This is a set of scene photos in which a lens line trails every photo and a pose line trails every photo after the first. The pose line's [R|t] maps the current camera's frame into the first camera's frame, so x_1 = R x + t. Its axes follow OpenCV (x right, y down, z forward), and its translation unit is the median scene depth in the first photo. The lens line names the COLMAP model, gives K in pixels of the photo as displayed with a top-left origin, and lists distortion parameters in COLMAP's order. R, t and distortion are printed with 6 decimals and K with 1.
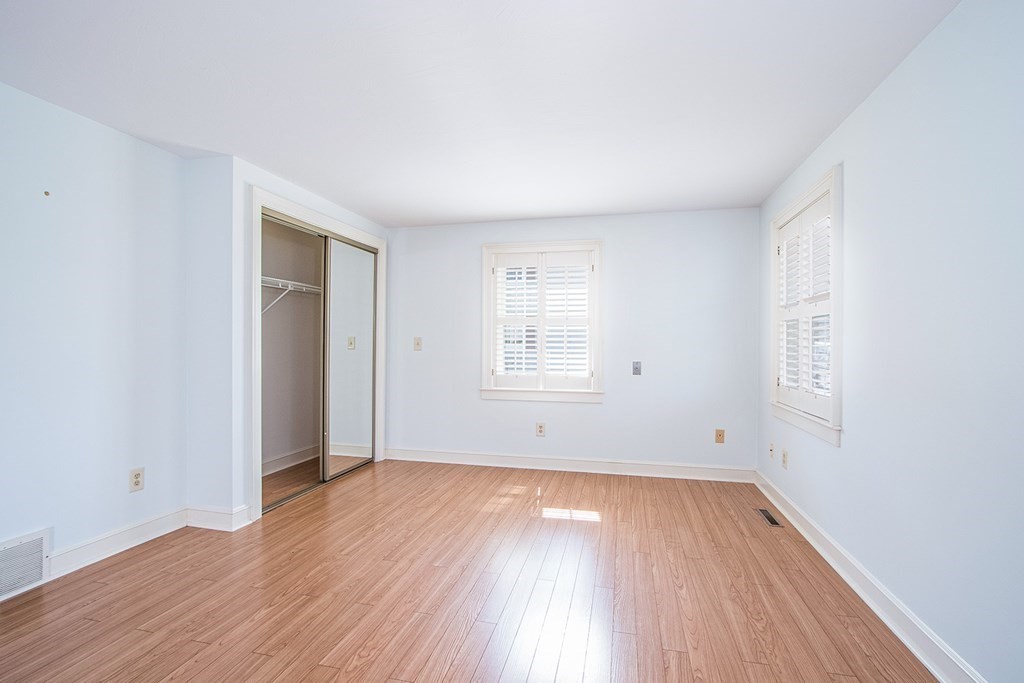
lens RADIAL K [[473.5, 0, 510.4], [0, 473.5, 345.0], [0, 0, 1]] dist [-0.018626, 0.002777]
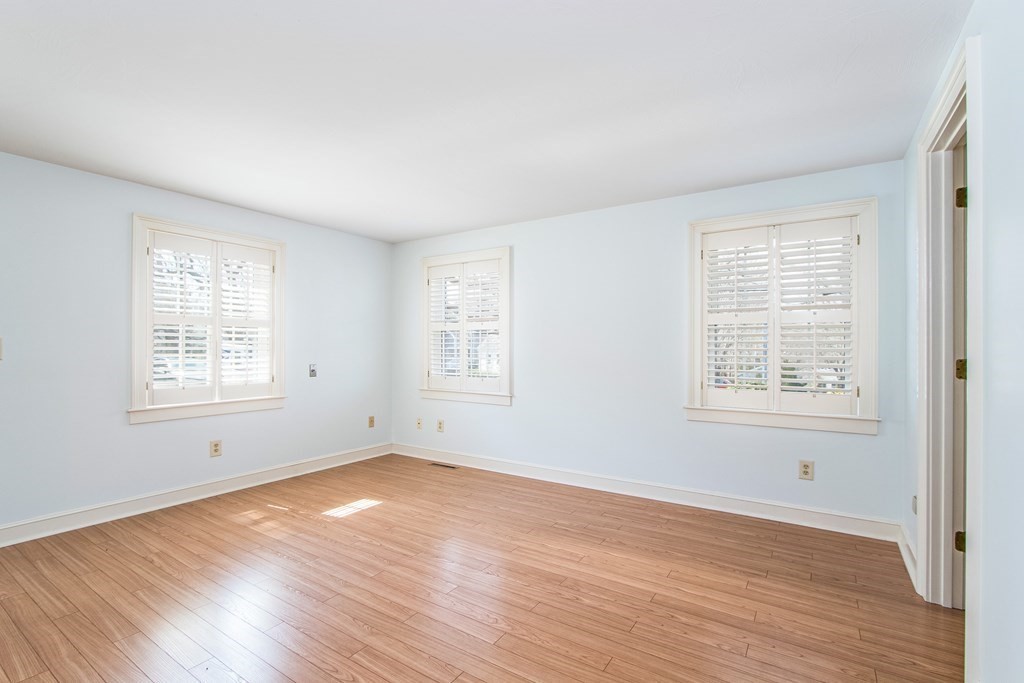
lens RADIAL K [[473.5, 0, 495.7], [0, 473.5, 341.8], [0, 0, 1]] dist [-0.018626, 0.002777]
pose [[0.357299, 0.006659, 0.933966, -0.624768], [0.000865, 0.999972, -0.007460, -0.007221], [-0.933990, 0.003474, 0.357283, 0.259598]]
